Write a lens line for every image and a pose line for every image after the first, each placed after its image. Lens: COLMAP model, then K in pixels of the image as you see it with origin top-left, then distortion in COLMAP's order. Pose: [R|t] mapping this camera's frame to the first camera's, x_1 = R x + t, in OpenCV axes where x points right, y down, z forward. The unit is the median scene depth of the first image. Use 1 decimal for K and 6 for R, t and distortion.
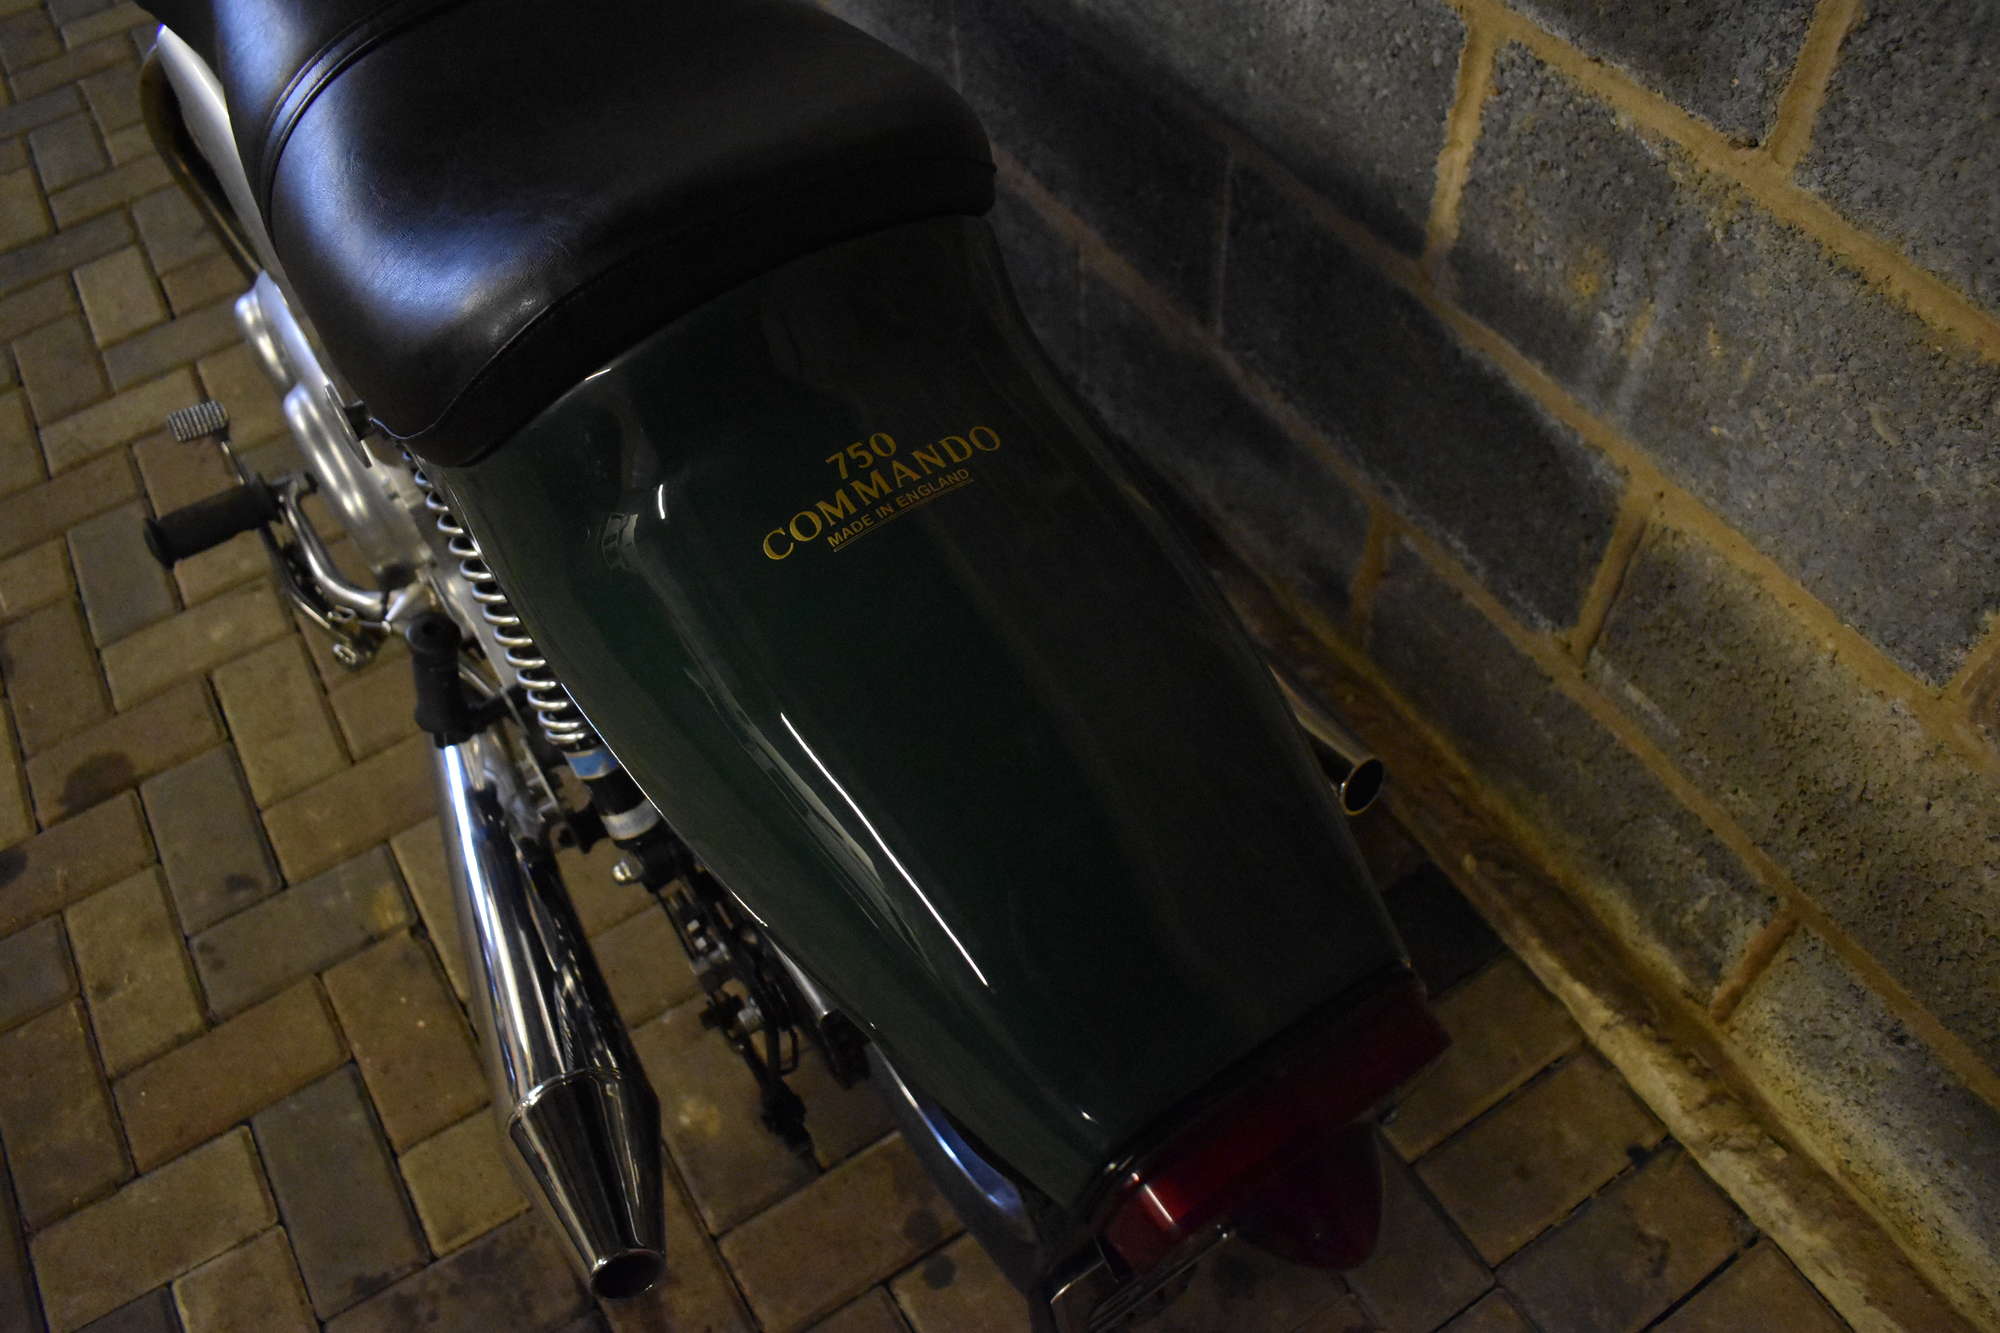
lens RADIAL K [[1542.3, 0, 1000.0], [0, 1542.3, 666.5], [0, 0, 1]] dist [-0.100279, 0.017176]
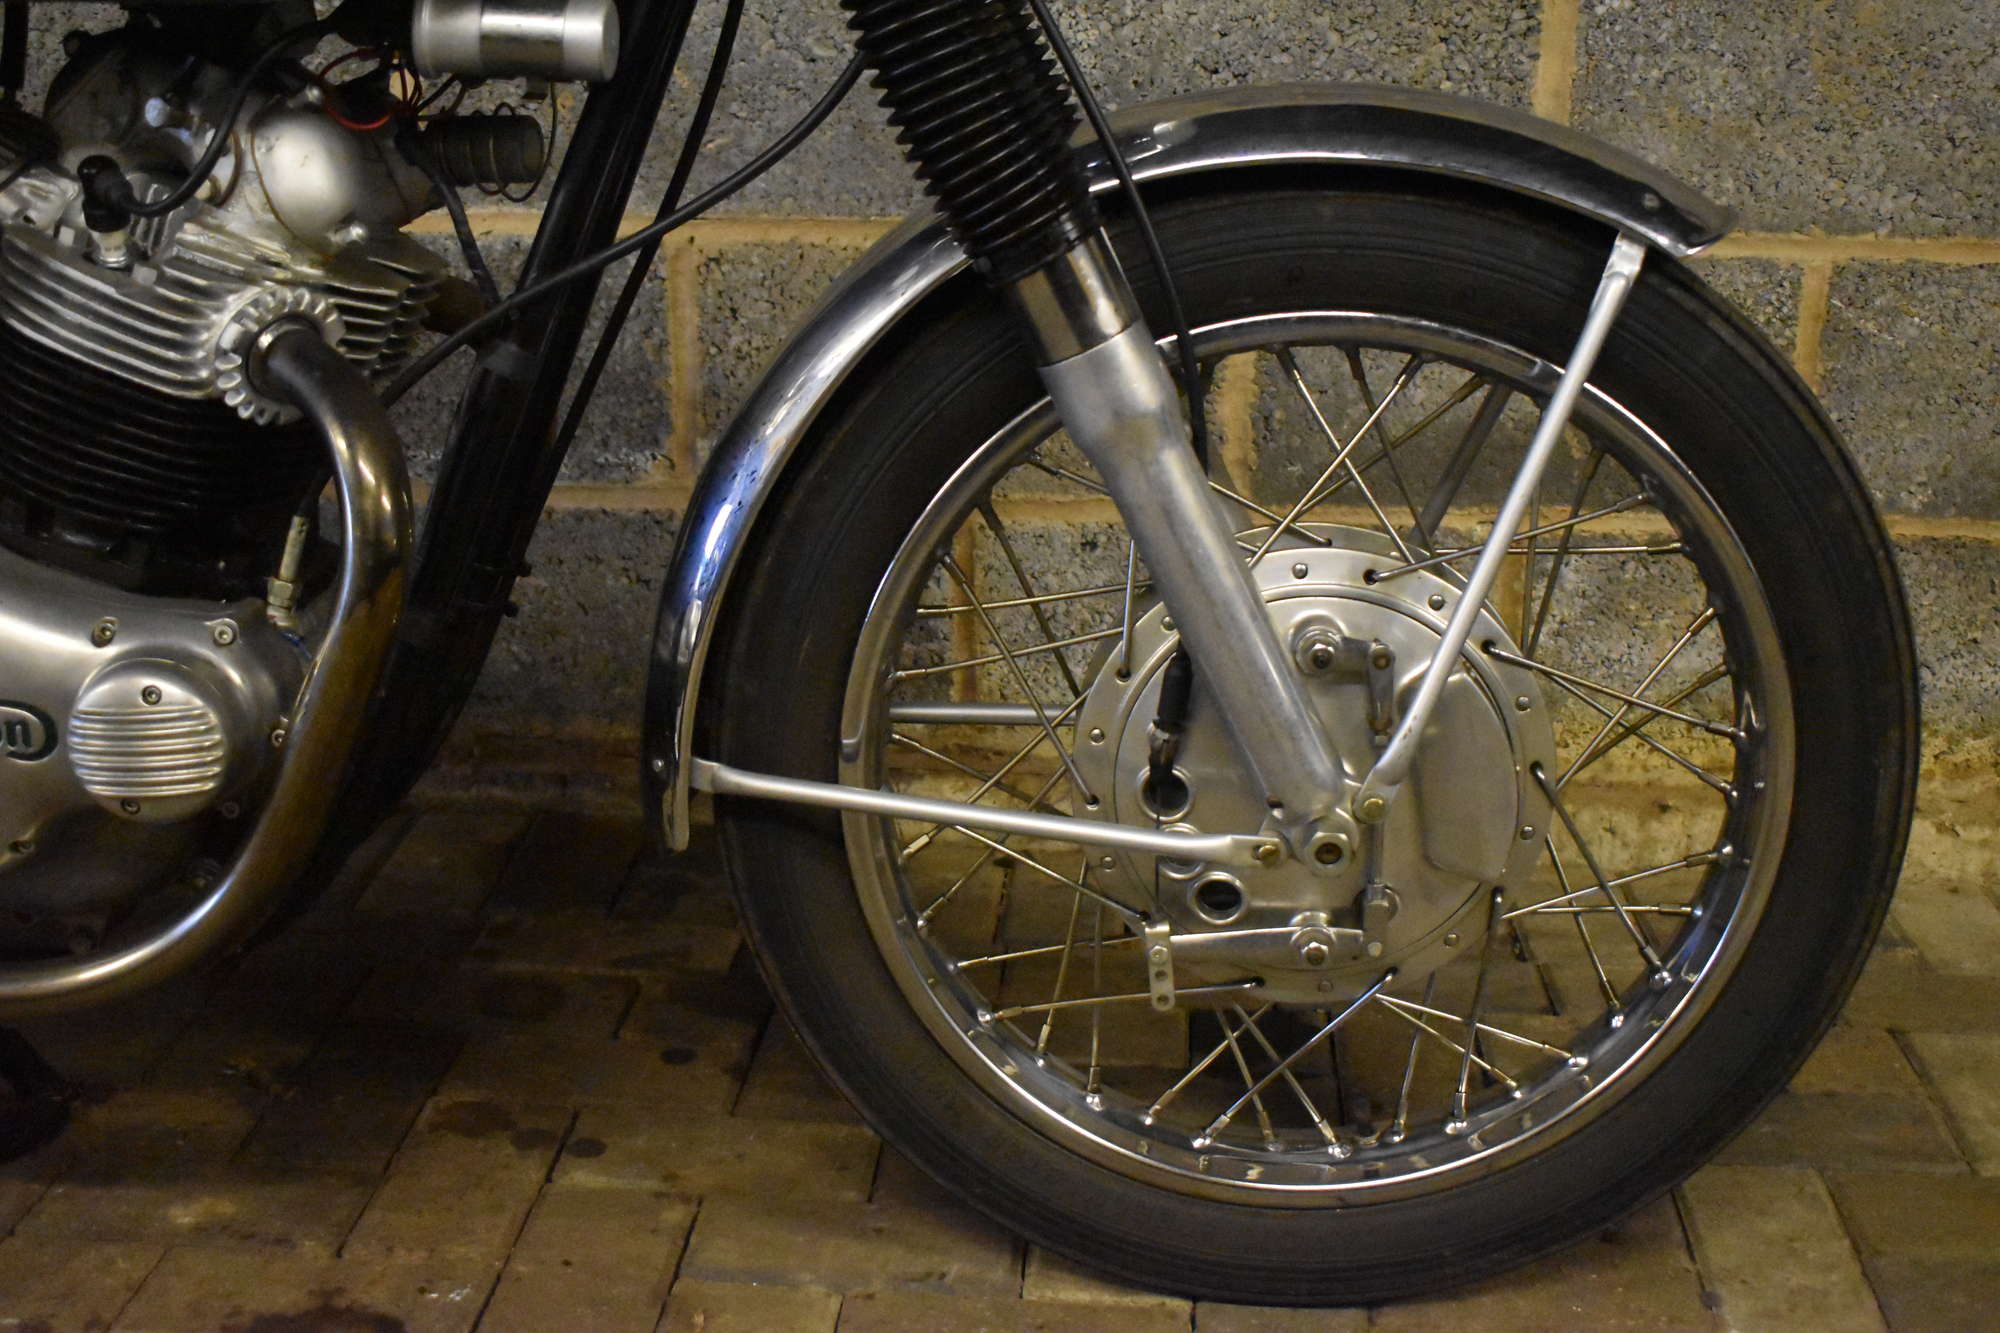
lens RADIAL K [[2480.0, 0, 1000.0], [0, 2480.0, 666.5], [0, 0, 1]] dist [-0.058365, 0.045047]
pose [[0.585855, -0.205745, 0.783864, -0.992762], [0.628144, 0.726433, -0.278800, 0.797955], [-0.512063, 0.655716, 0.554822, -0.020807]]
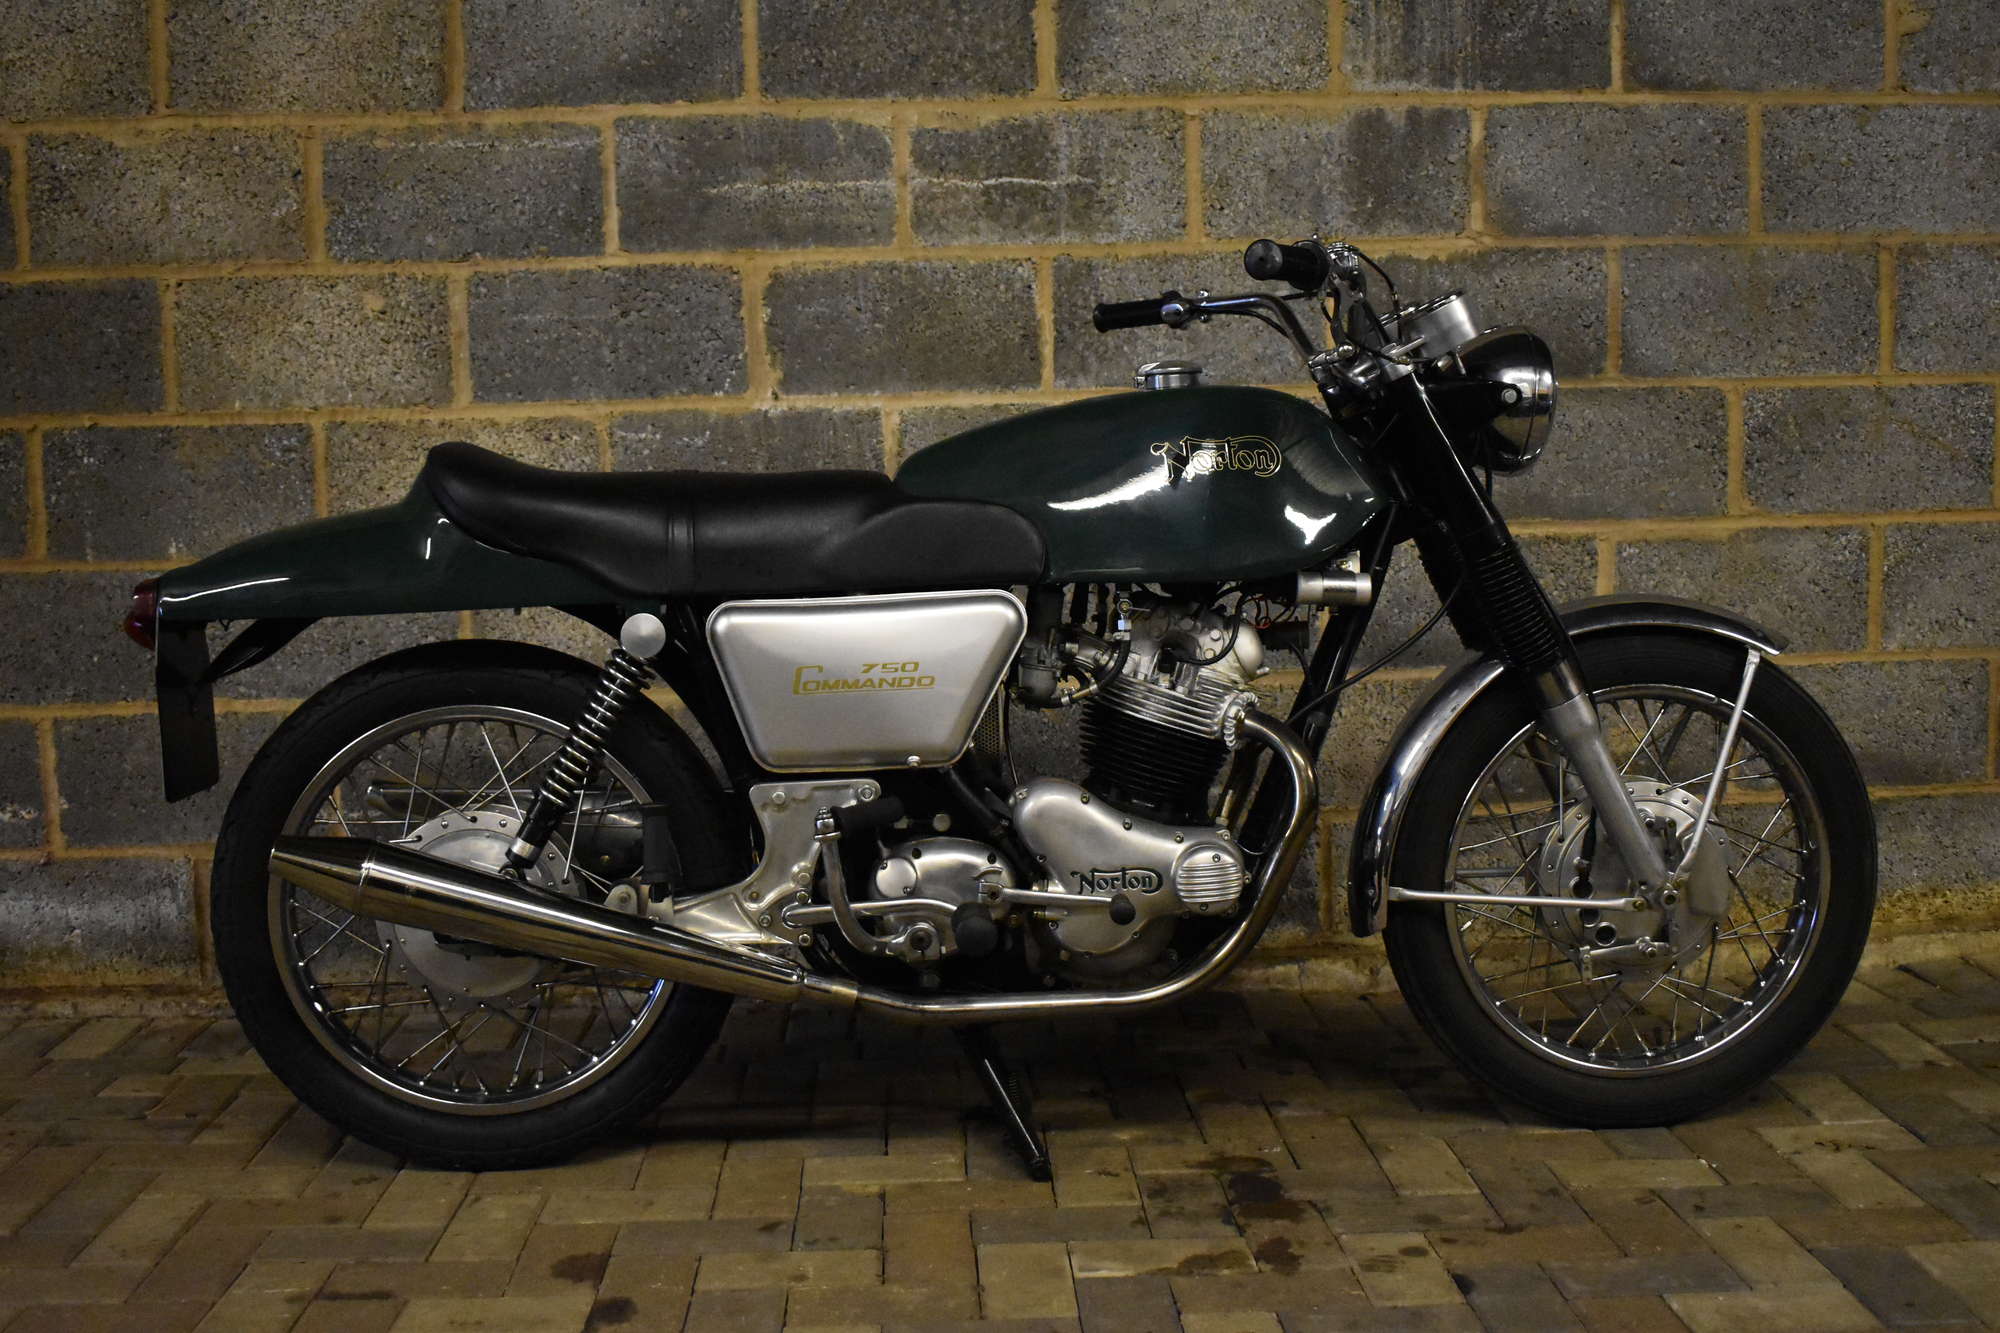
lens RADIAL K [[2049.0, 0, 1000.0], [0, 2049.0, 666.5], [0, 0, 1]] dist [-0.076074, 0.014987]
pose [[0.491144, -0.070809, 0.868196, -2.378576], [0.699870, 0.625476, -0.344908, 0.734127], [-0.518613, 0.777024, 0.356756, -0.040324]]
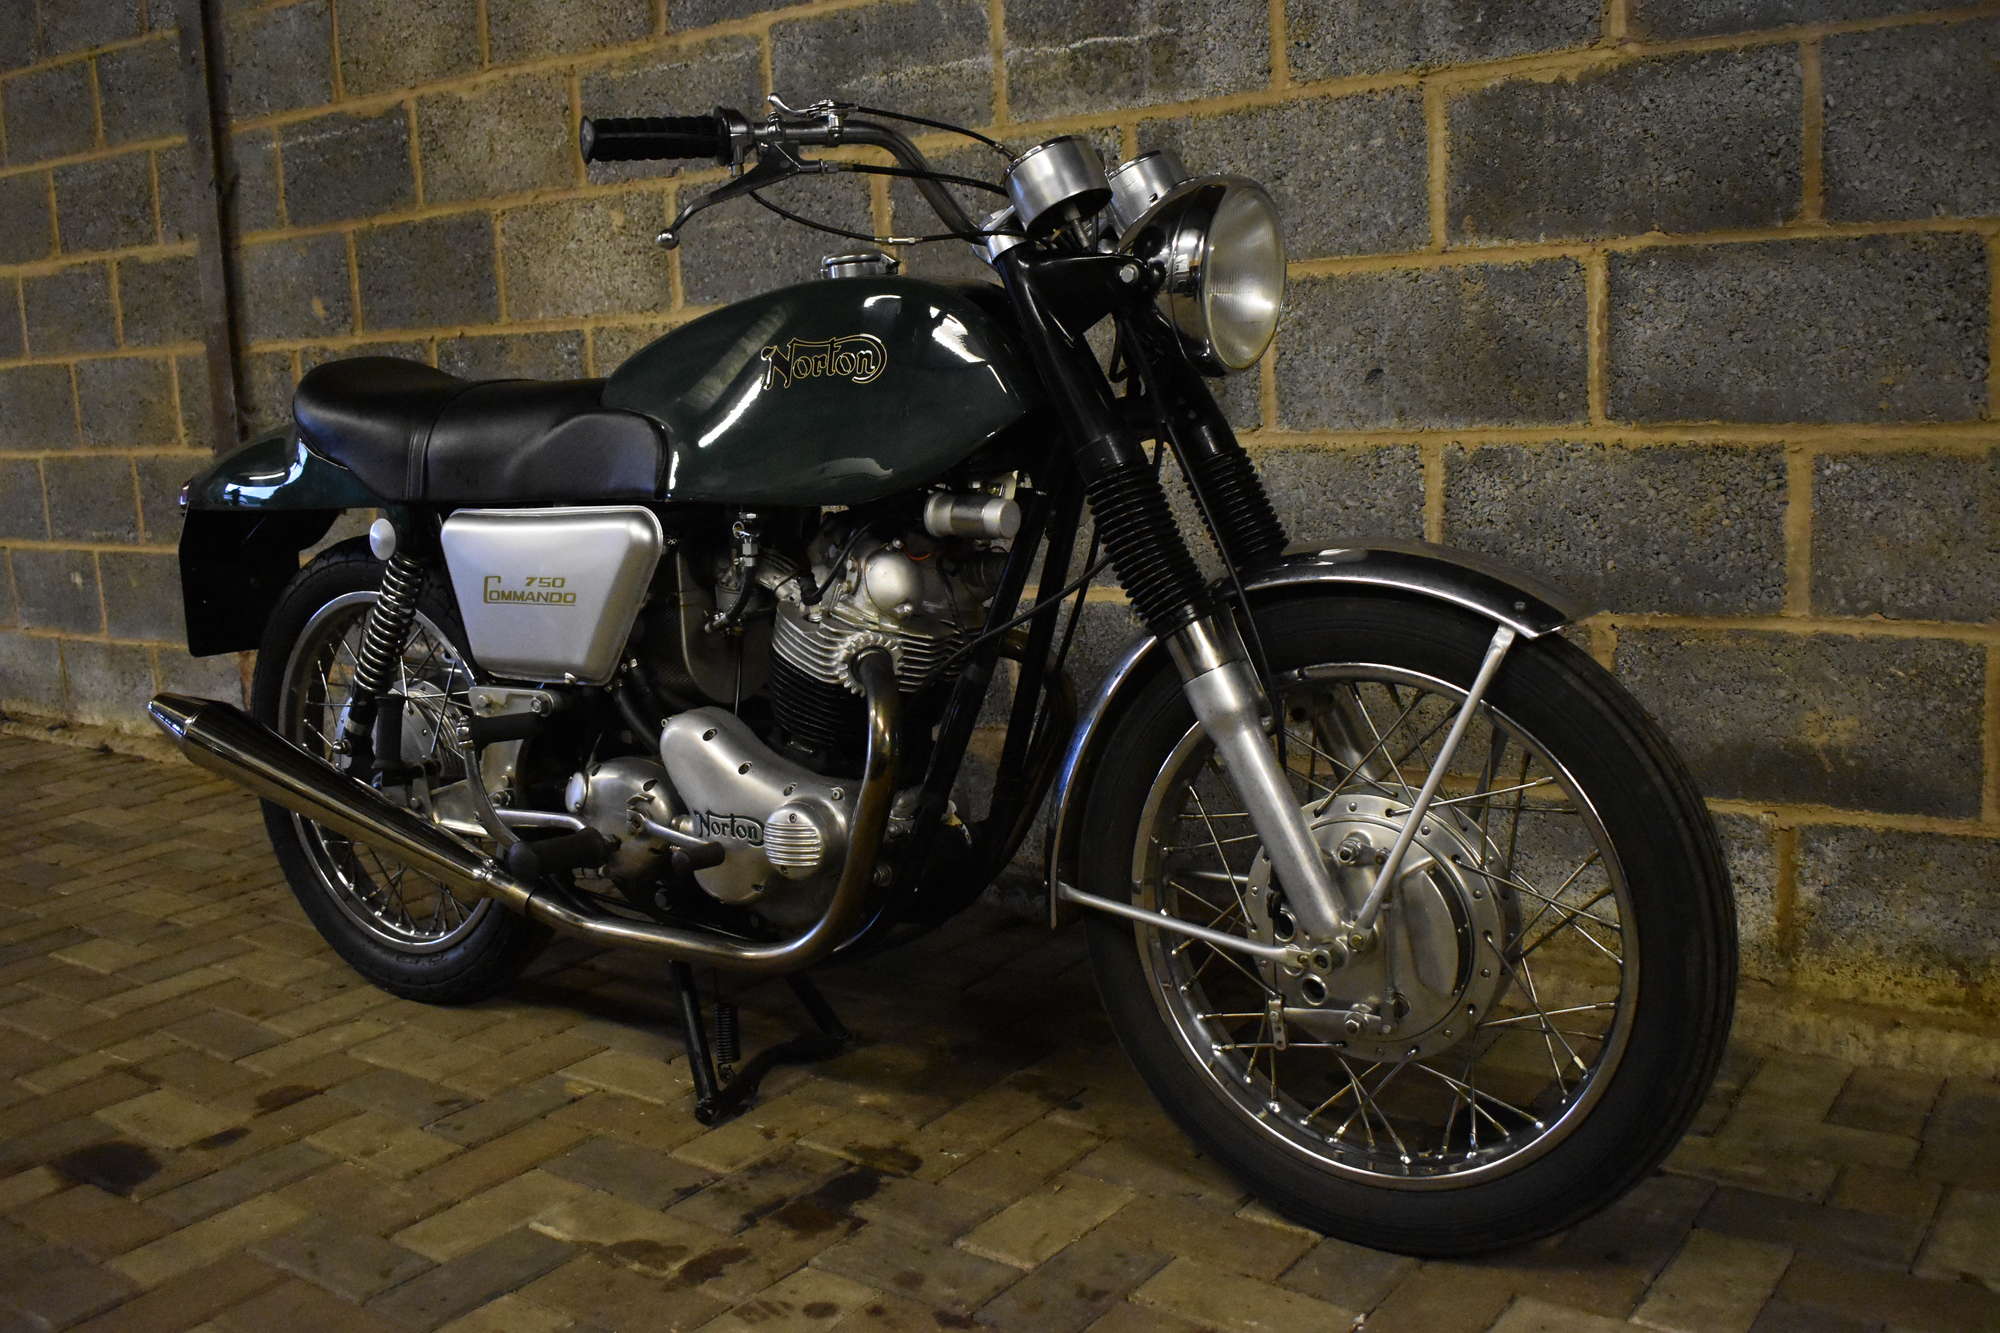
lens RADIAL K [[1866.7, 0, 1000.0], [0, 1866.7, 666.5], [0, 0, 1]] dist [-0.084815, 0.014650]
pose [[0.926983, -0.071276, 0.368268, -0.821105], [0.309007, 0.701665, -0.642013, 1.371773], [-0.212641, 0.708933, 0.672457, -0.559183]]
